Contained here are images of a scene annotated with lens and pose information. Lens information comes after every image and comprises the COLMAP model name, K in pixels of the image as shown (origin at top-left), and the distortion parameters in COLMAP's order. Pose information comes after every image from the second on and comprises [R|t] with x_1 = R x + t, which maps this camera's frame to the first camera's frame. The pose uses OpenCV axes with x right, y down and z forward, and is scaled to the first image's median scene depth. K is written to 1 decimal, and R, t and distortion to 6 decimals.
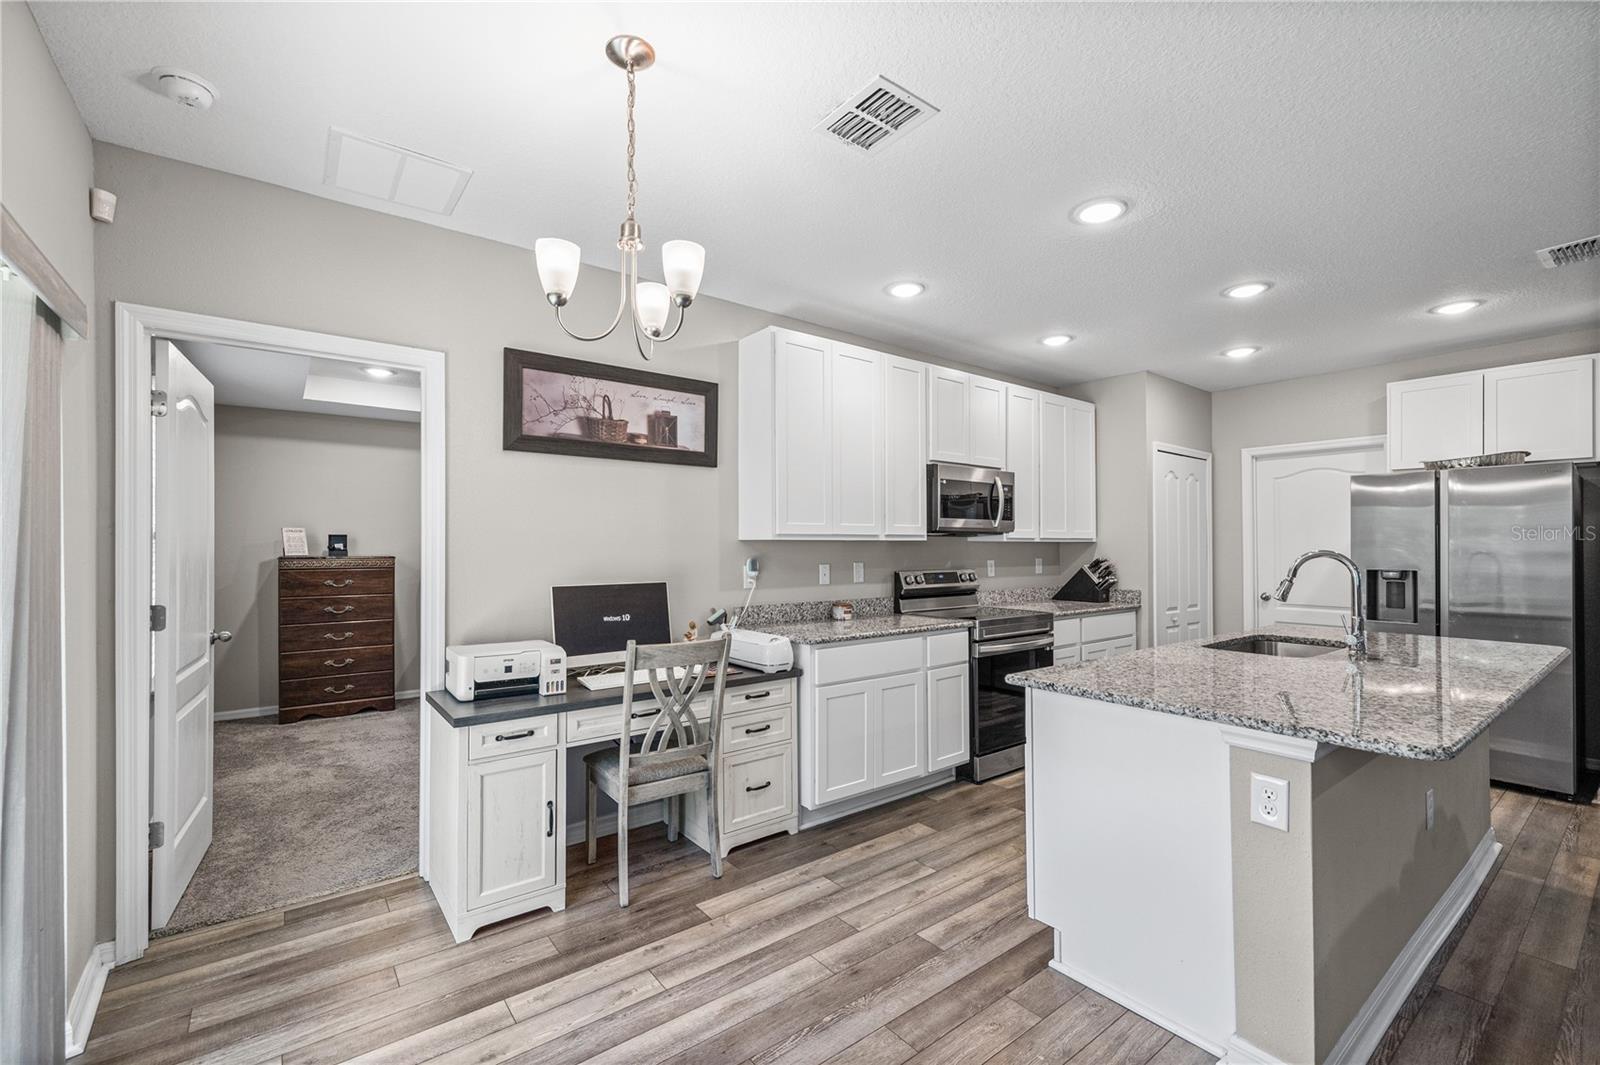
lens RADIAL K [[691.6, 0, 791.7], [0, 691.6, 540.2], [0, 0, 1]] dist [0.005979, -0.000642]
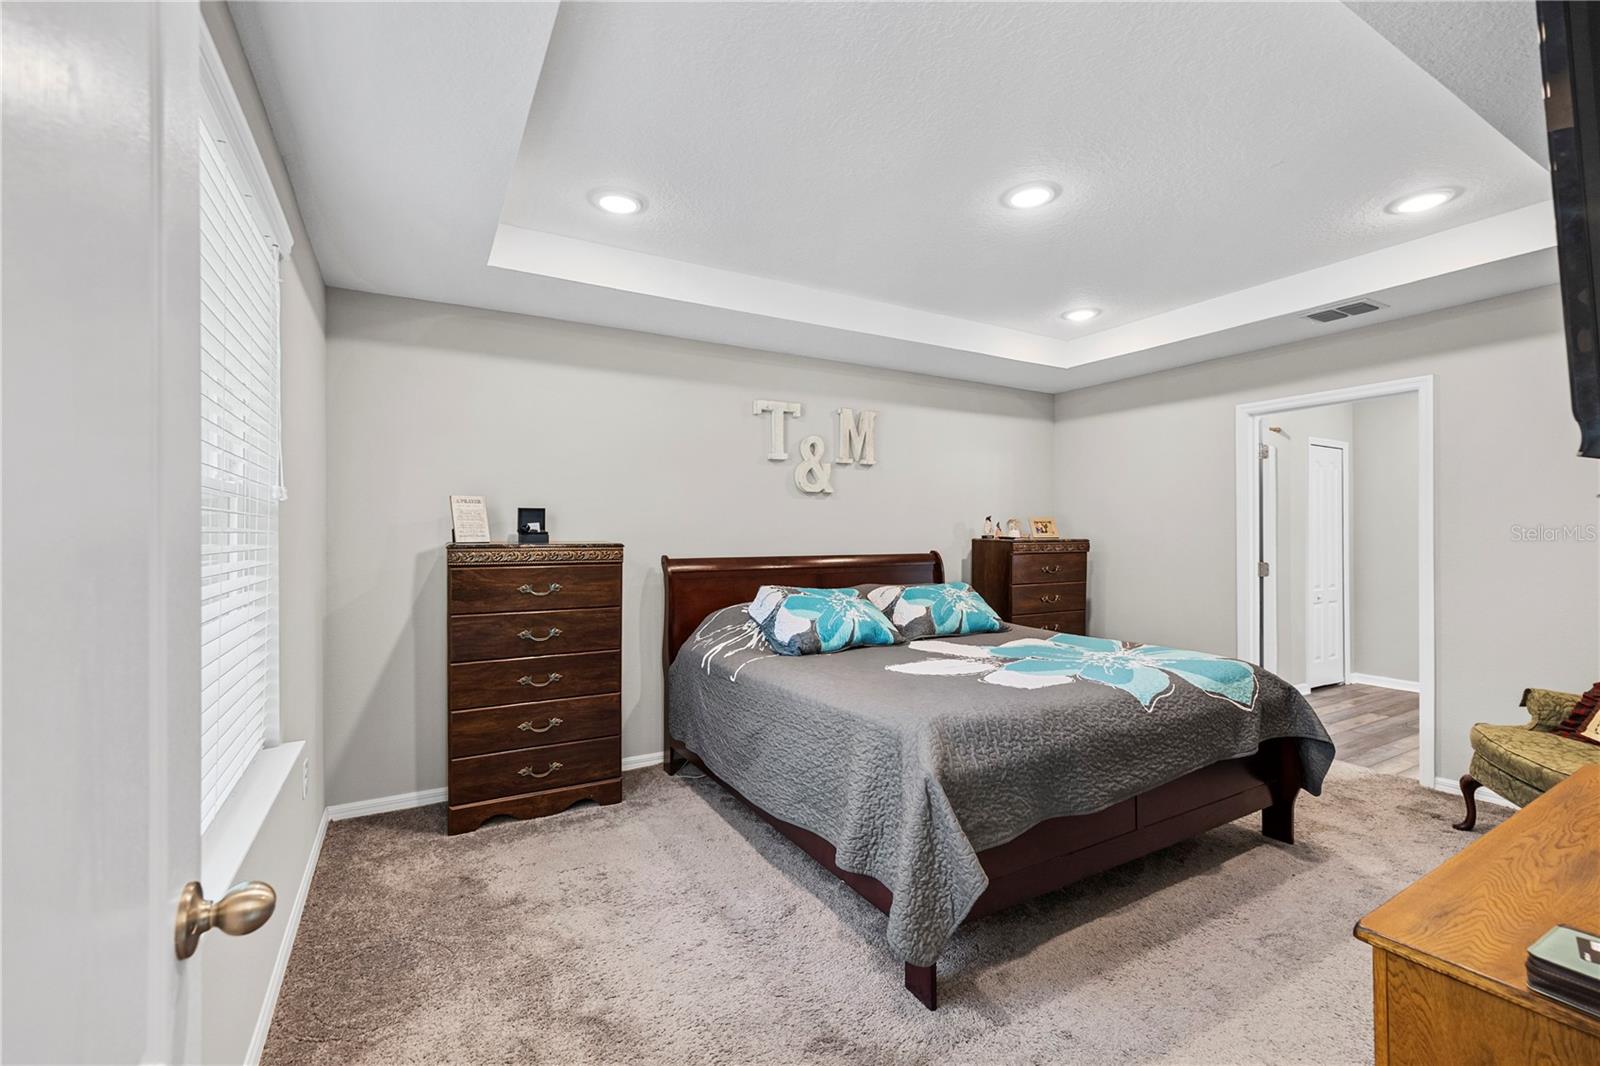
lens RADIAL K [[691.6, 0, 796.8], [0, 691.6, 531.0], [0, 0, 1]] dist [0.005979, -0.000642]
pose [[0.990575, 0.001337, -0.136964, -0.362000], [-0.000534, 0.999982, 0.005901, 0.008978], [0.136969, -0.005773, 0.990559, 0.455784]]
